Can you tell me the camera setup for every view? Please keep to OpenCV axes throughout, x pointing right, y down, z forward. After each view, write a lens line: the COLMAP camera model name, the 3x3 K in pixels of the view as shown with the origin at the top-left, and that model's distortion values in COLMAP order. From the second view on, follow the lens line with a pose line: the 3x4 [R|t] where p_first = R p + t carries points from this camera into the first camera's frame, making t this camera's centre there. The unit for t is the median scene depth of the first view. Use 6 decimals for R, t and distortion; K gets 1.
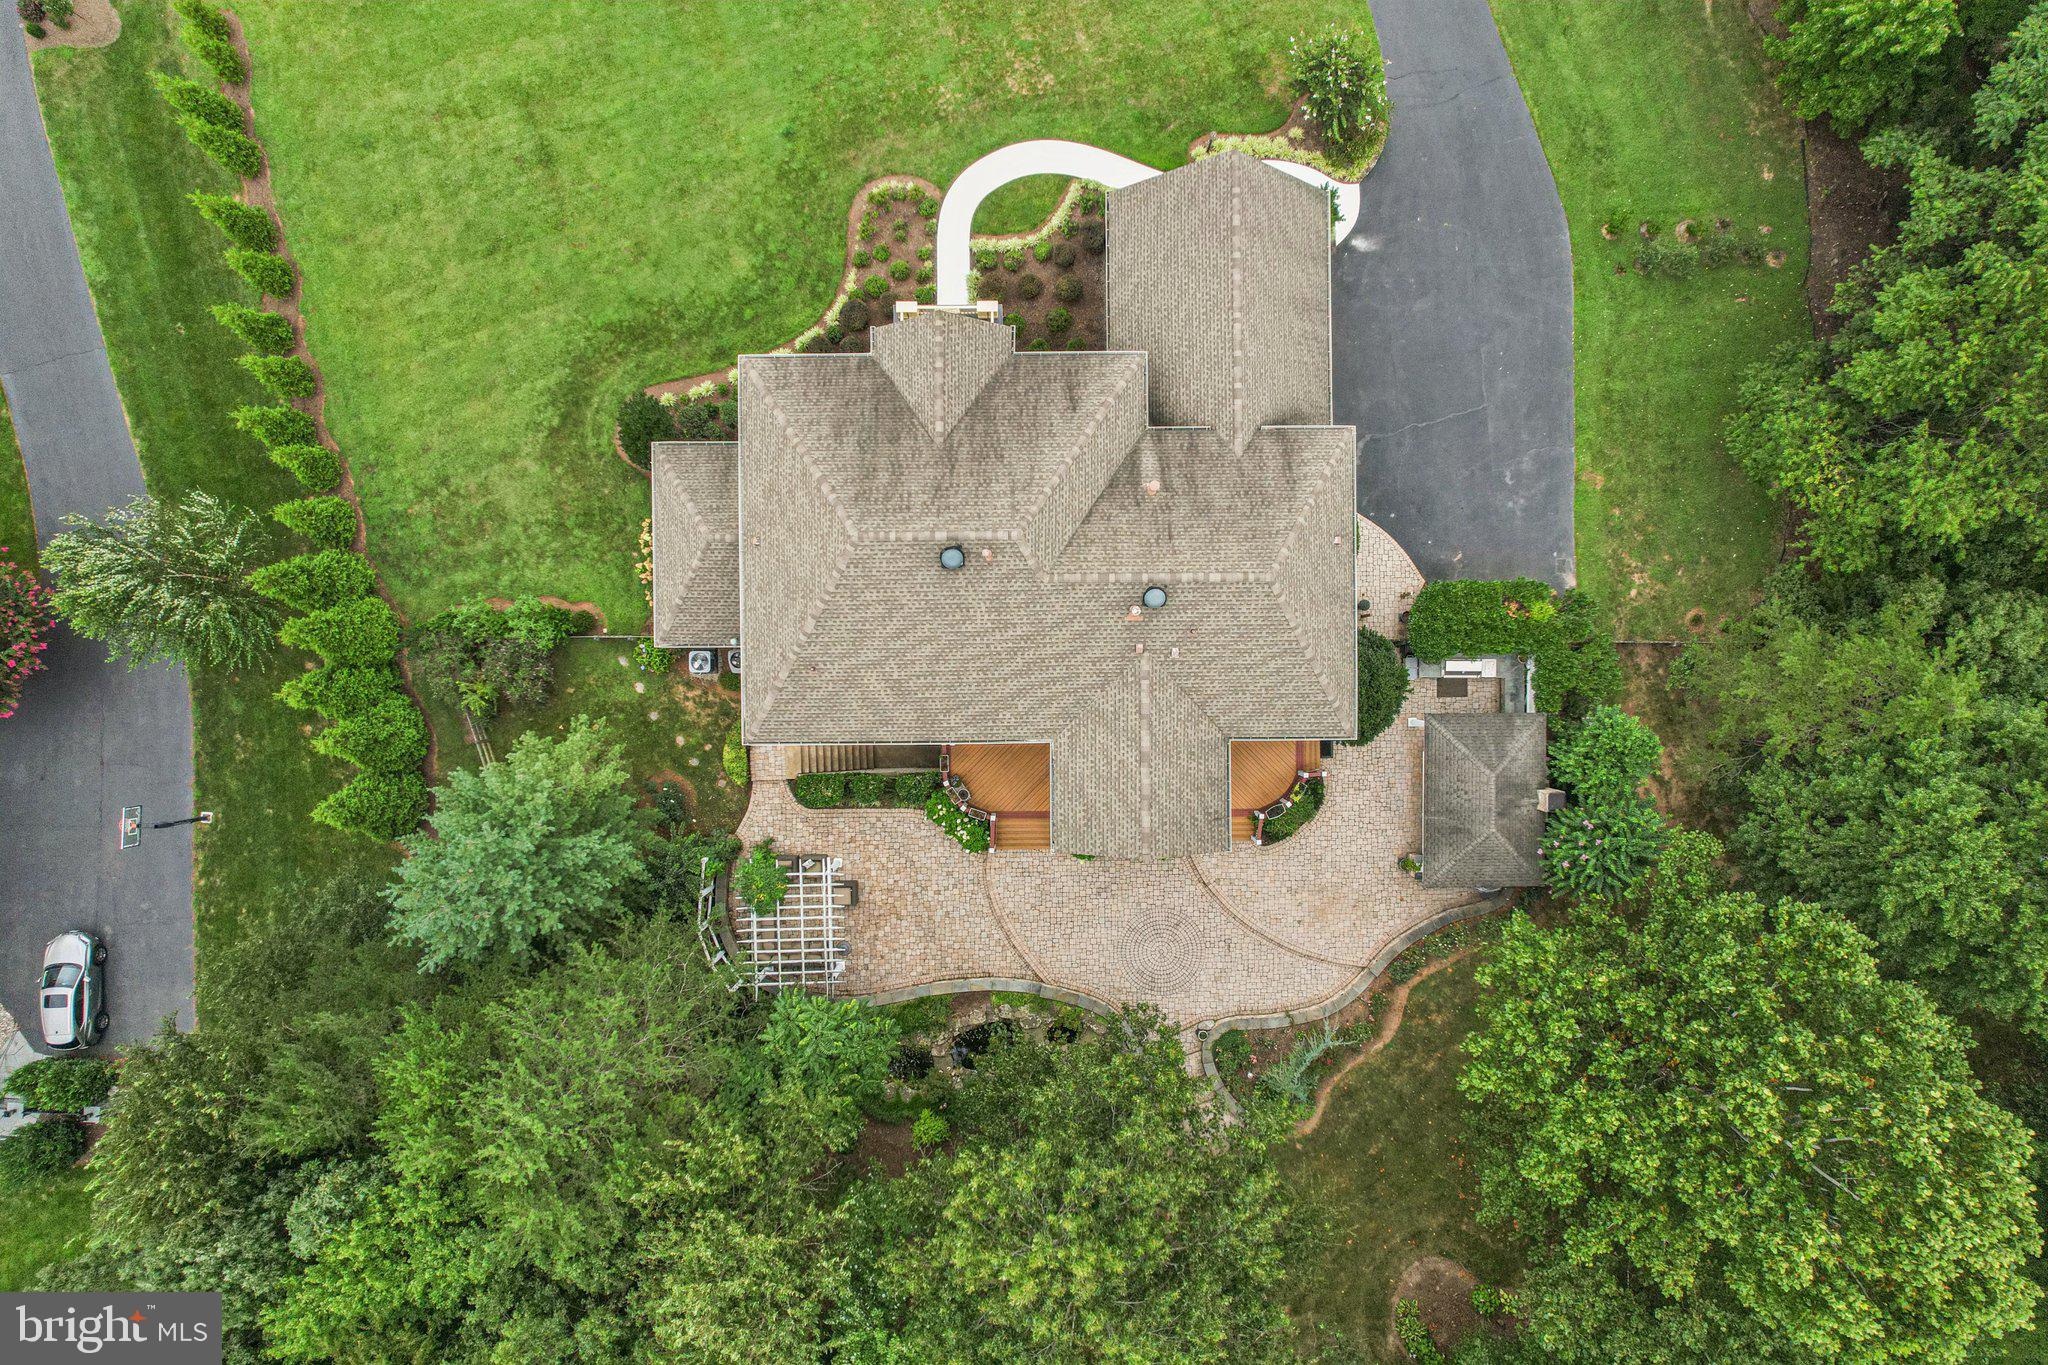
lens RADIAL K [[1304.5, 0, 1037.4], [0, 1304.5, 682.1], [0, 0, 1]] dist [-0.070451, 0.064426]
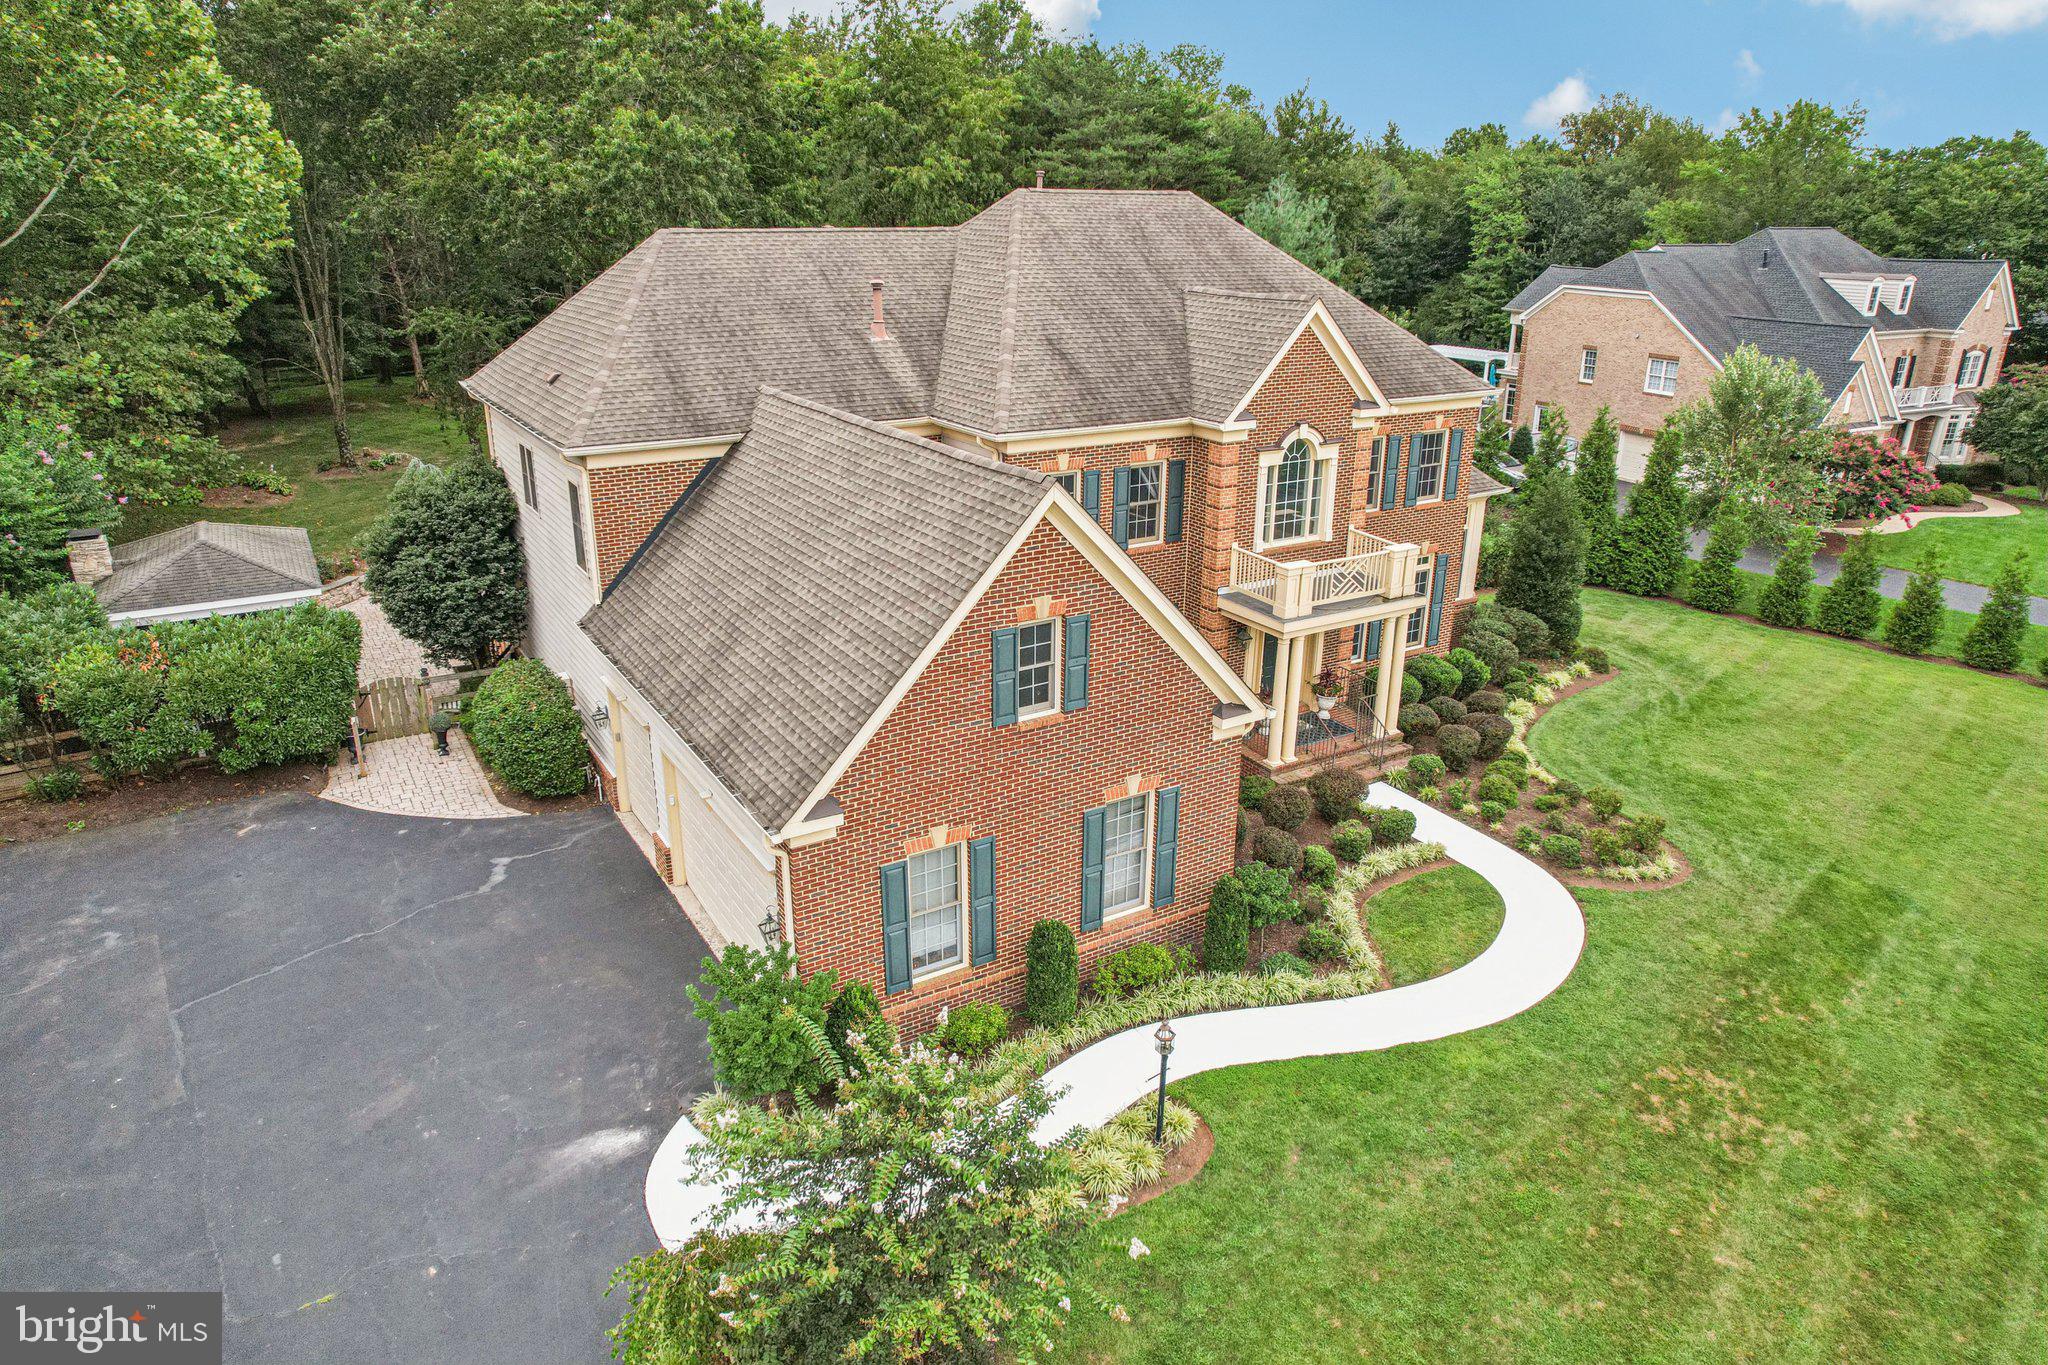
lens RADIAL K [[1304.5, 0, 1021.2], [0, 1304.5, 685.4], [0, 0, 1]] dist [-0.070451, 0.064426]
pose [[-0.858834, 0.164421, -0.485150, 0.302476], [-0.511778, -0.316216, 0.798805, -0.618809], [-0.022072, 0.934330, 0.355724, 0.777576]]
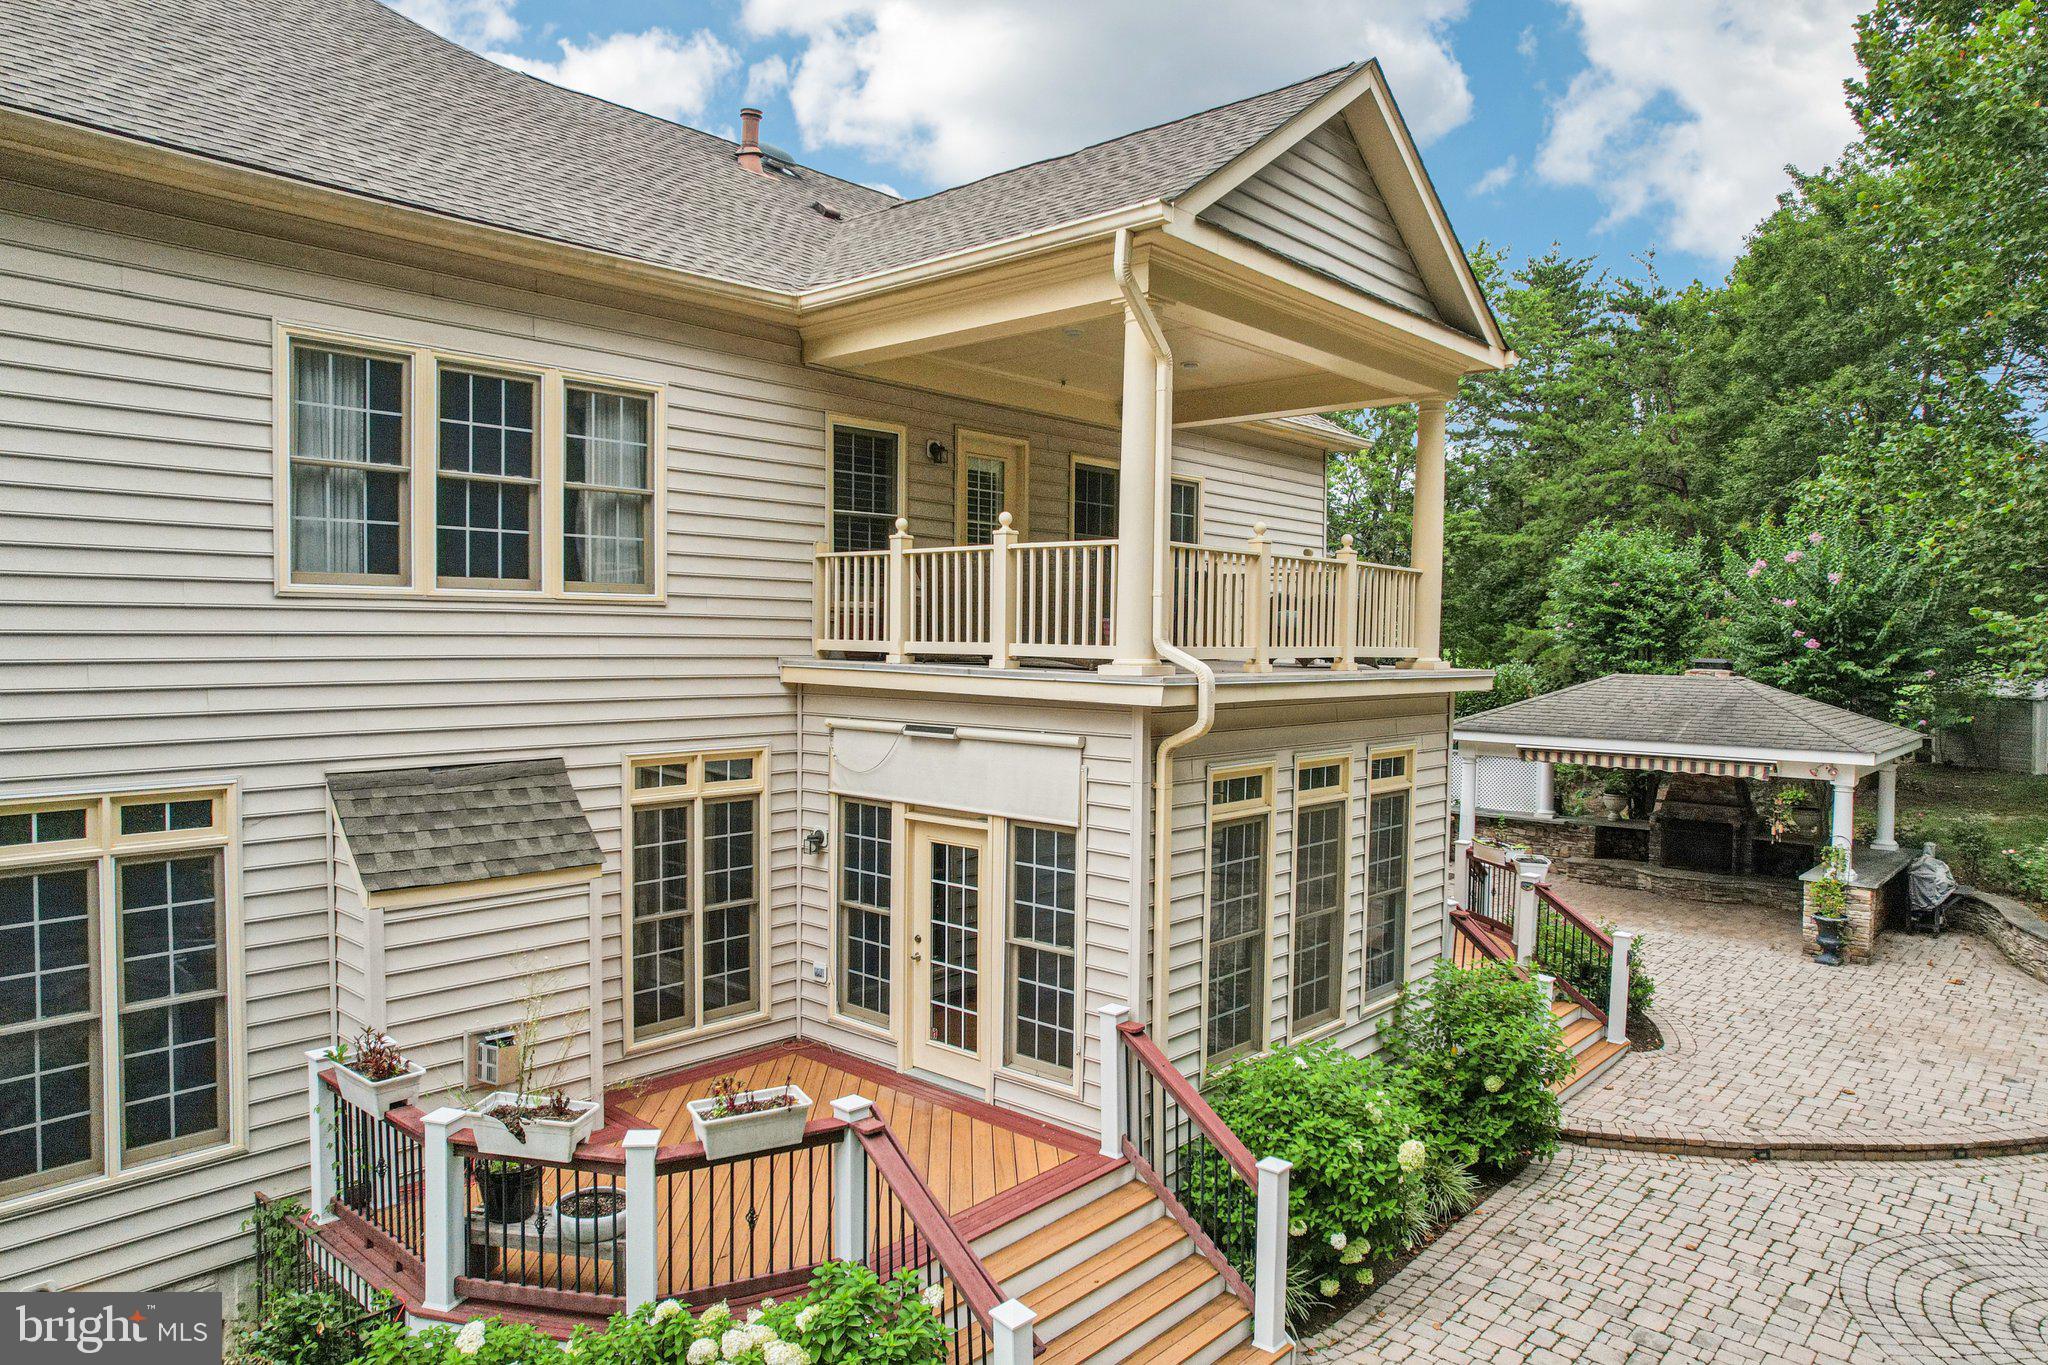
lens RADIAL K [[1304.5, 0, 1024.4], [0, 1304.5, 683.4], [0, 0, 1]] dist [-0.070451, 0.064426]
pose [[0.676402, -0.028014, 0.736000, -0.126681], [0.736523, 0.020574, -0.676100, 0.214145], [0.003798, 0.999396, 0.034549, 0.920090]]
